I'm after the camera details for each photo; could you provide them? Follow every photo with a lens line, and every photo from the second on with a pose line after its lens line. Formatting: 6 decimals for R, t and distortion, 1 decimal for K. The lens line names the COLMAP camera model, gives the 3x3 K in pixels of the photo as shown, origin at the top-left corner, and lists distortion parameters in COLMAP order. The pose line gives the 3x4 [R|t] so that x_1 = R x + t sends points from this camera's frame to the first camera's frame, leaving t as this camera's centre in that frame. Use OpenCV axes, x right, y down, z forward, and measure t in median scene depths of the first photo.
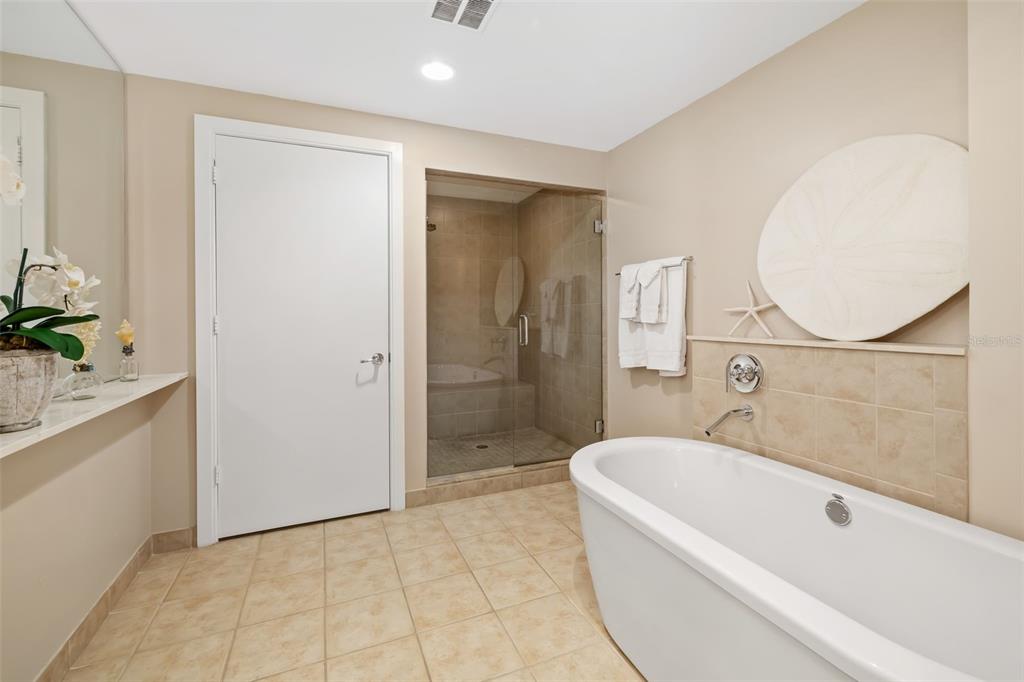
lens RADIAL K [[436.7, 0, 516.5], [0, 436.7, 322.3], [0, 0, 1]] dist [-0.000457, -0.000243]
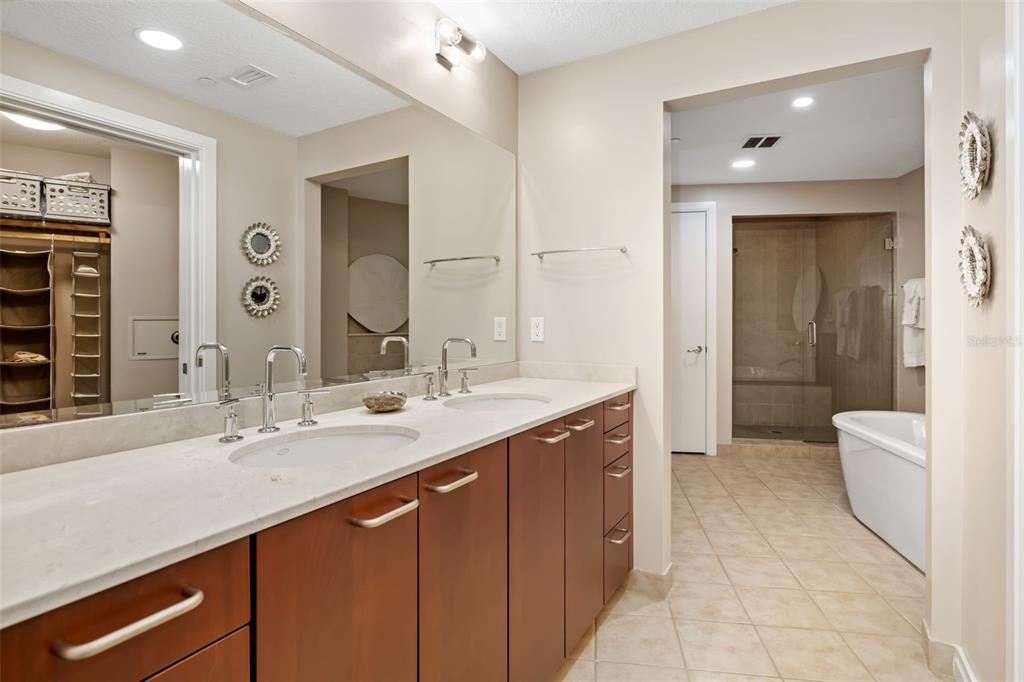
lens RADIAL K [[579.4, 0, 518.5], [0, 579.4, 313.3], [0, 0, 1]] dist [-0.001281, 0.000473]
pose [[0.870066, 0.003472, -0.492924, 0.094304], [-0.015114, 0.999693, -0.019635, 0.005698], [0.492704, 0.024534, 0.869851, -0.795574]]
